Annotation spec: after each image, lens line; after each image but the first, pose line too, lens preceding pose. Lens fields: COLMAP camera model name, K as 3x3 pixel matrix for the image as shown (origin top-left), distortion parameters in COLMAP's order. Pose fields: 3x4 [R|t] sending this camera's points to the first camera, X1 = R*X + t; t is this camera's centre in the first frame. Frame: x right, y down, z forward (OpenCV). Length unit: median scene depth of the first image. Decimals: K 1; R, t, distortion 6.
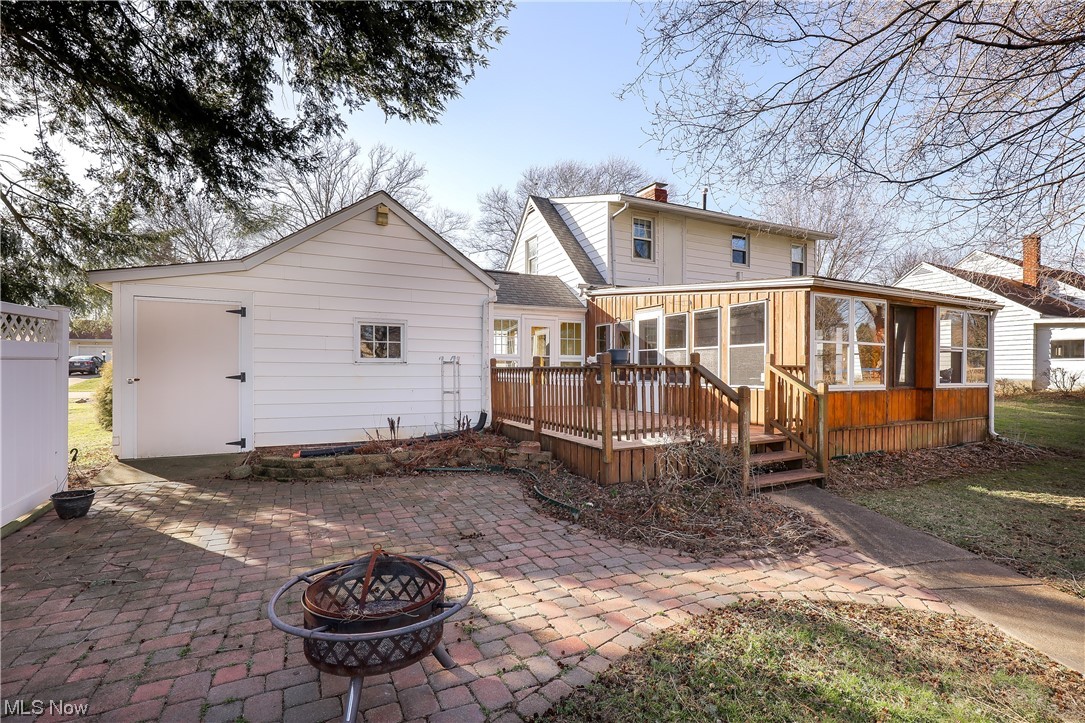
lens RADIAL K [[500.5, 0, 543.8], [0, 500.5, 367.9], [0, 0, 1]] dist [0.000863, 0.000020]
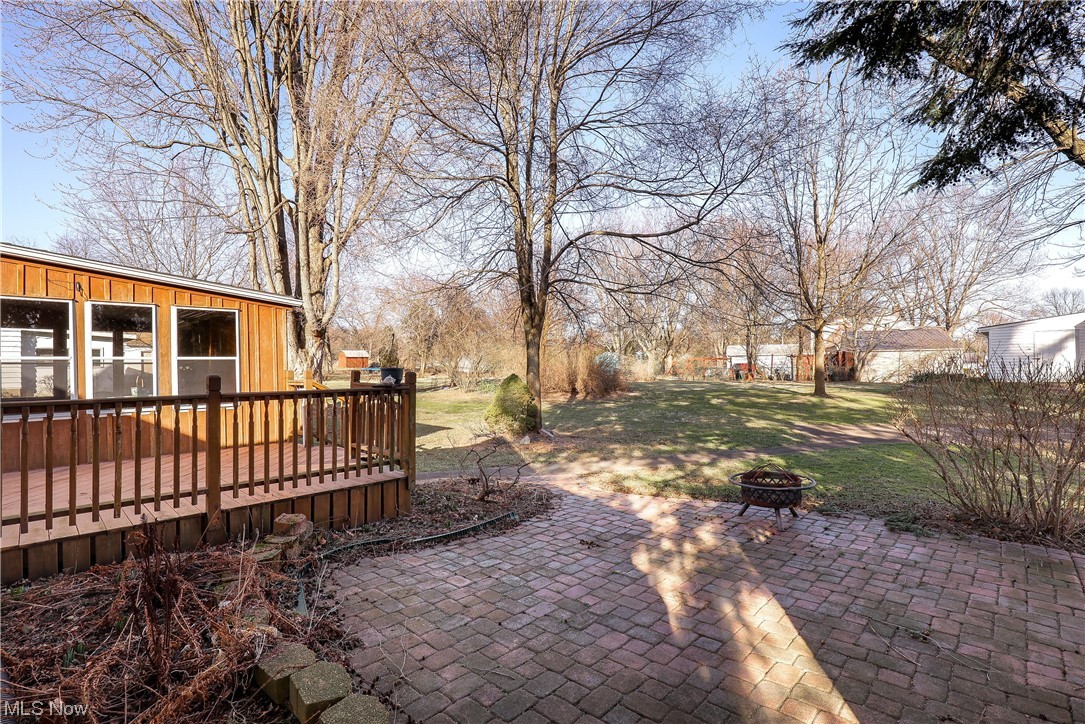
lens RADIAL K [[500.5, 0, 543.7], [0, 500.5, 366.2], [0, 0, 1]] dist [0.000863, 0.000020]
pose [[-0.344340, 0.004129, 0.938836, -0.897478], [0.002284, 0.999991, -0.003561, -0.040517], [-0.938842, 0.000918, -0.344346, 1.154522]]
